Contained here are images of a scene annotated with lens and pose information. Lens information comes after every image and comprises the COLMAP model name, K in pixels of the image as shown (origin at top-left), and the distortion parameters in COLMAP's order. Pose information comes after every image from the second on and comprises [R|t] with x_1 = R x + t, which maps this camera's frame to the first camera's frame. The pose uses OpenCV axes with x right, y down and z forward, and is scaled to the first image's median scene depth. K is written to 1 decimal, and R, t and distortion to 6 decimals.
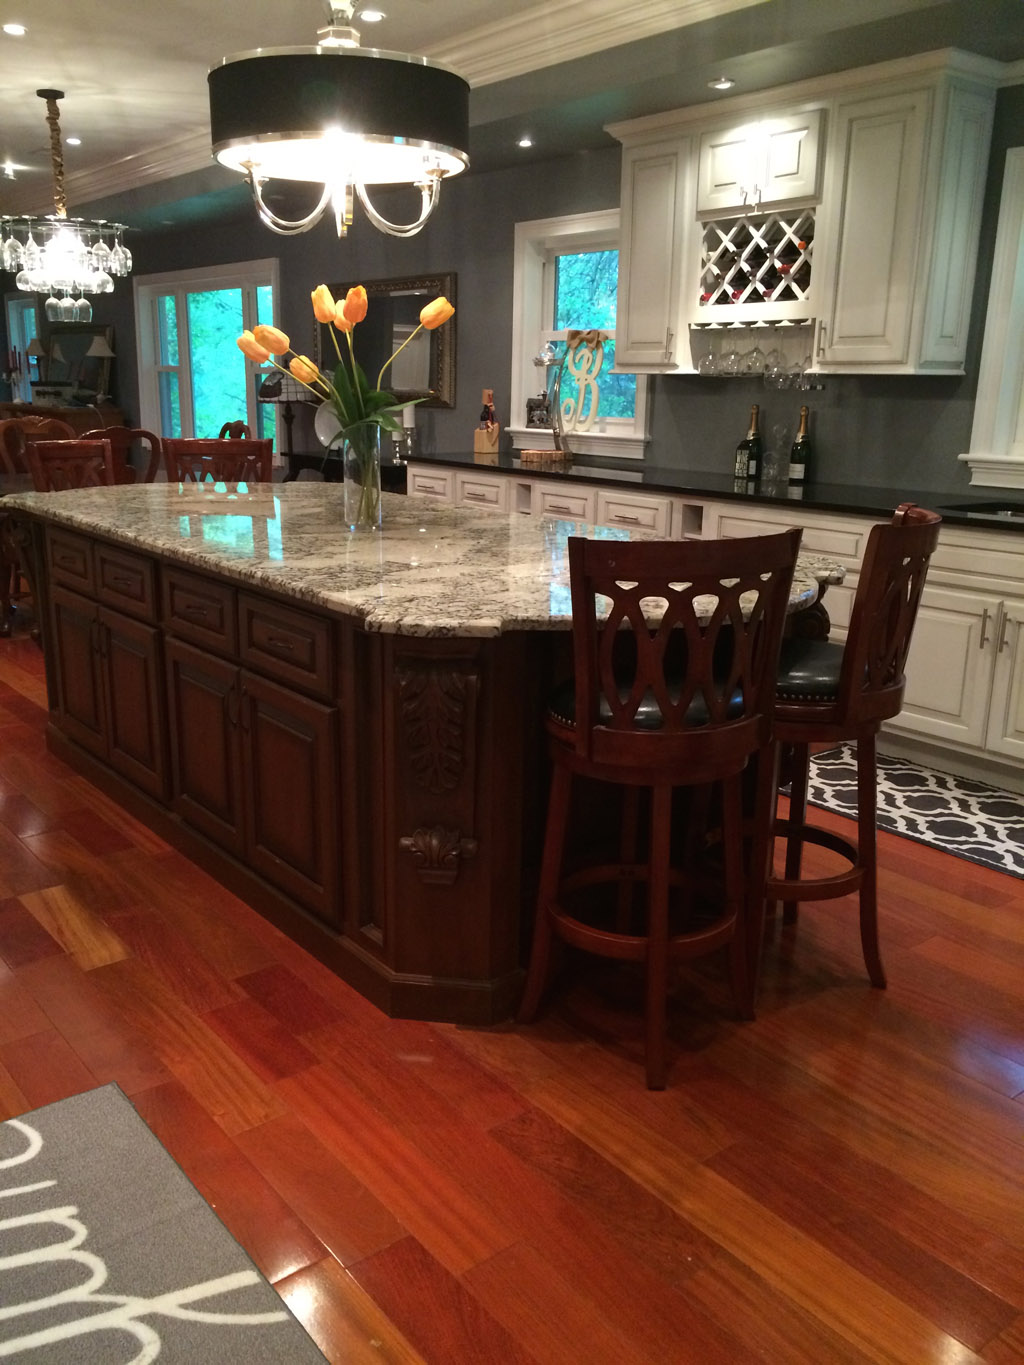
lens RADIAL K [[1173.3, 0, 512.0], [0, 1173.3, 682.5], [0, 0, 1]] dist [0.092393, -0.114973]
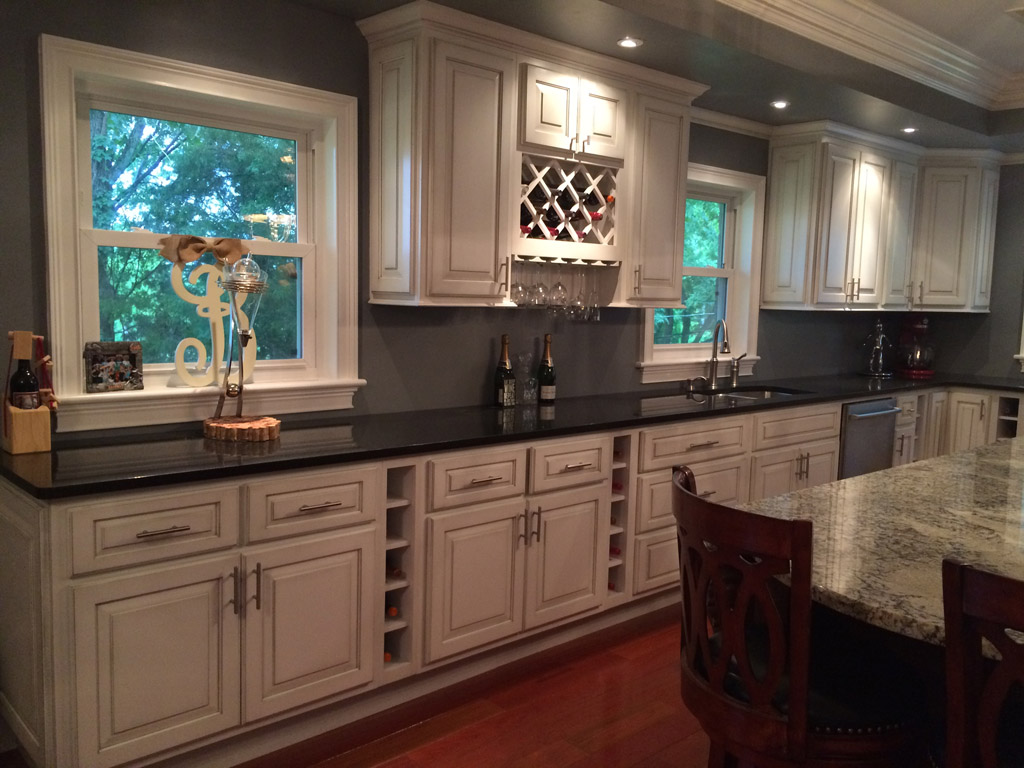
lens RADIAL K [[880.2, 0, 515.2], [0, 880.2, 385.5], [0, 0, 1]] dist [0.092393, -0.114973]
pose [[-0.079421, -0.113586, 0.990349, -0.570610], [0.229399, 0.964740, 0.129045, -0.304528], [-0.970087, 0.237434, -0.050564, 1.099928]]
